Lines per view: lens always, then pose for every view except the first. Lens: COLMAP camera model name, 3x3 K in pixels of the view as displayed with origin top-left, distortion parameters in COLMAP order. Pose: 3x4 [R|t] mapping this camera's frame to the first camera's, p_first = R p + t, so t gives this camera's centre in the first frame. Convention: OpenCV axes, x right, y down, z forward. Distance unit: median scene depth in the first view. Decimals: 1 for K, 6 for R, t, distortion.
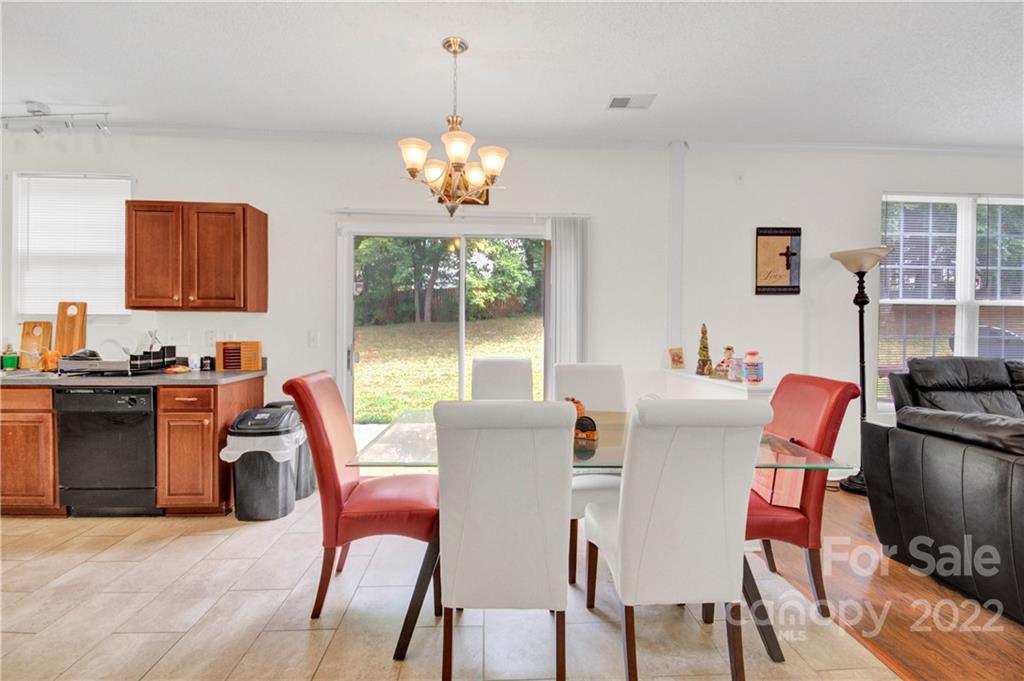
lens RADIAL K [[480.8, 0, 509.7], [0, 480.8, 338.1], [0, 0, 1]] dist [0.001206, 0.000499]
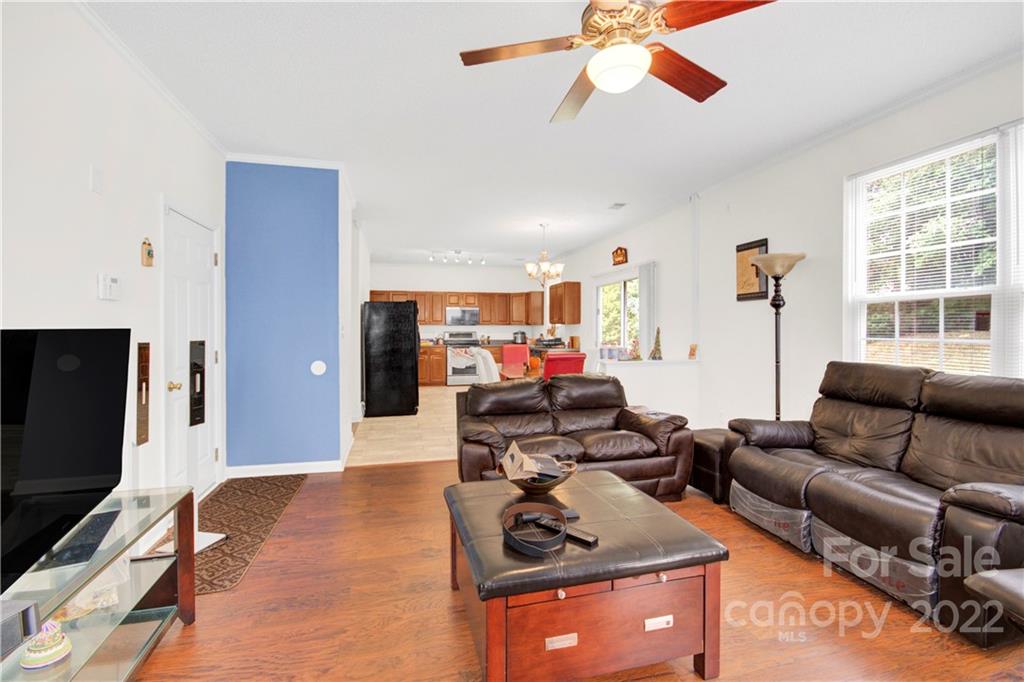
lens RADIAL K [[480.8, 0, 513.5], [0, 480.8, 333.7], [0, 0, 1]] dist [0.001206, 0.000499]
pose [[0.192923, 0.003676, -0.981207, 1.620823], [-0.021341, 0.999772, -0.000451, 0.000864], [0.980982, 0.021027, 0.192958, 0.235614]]
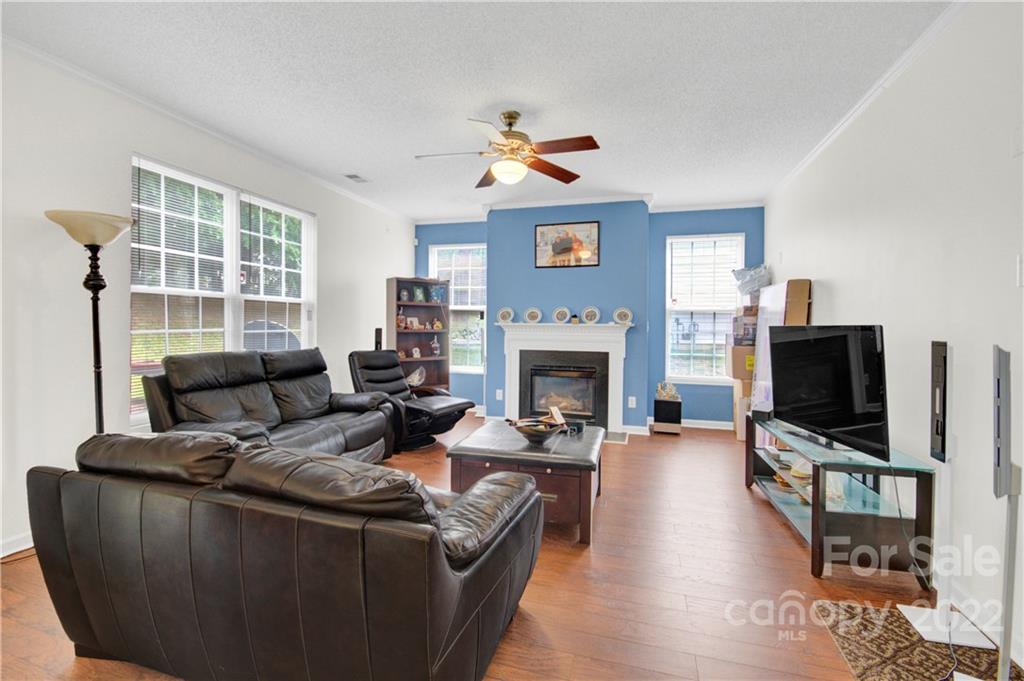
lens RADIAL K [[480.8, 0, 508.6], [0, 480.8, 331.7], [0, 0, 1]] dist [0.001206, 0.000499]
pose [[0.357440, -0.013089, 0.933844, 0.258606], [0.016974, 0.999828, 0.007517, 0.001364], [-0.933782, 0.013164, 0.357601, 0.134108]]
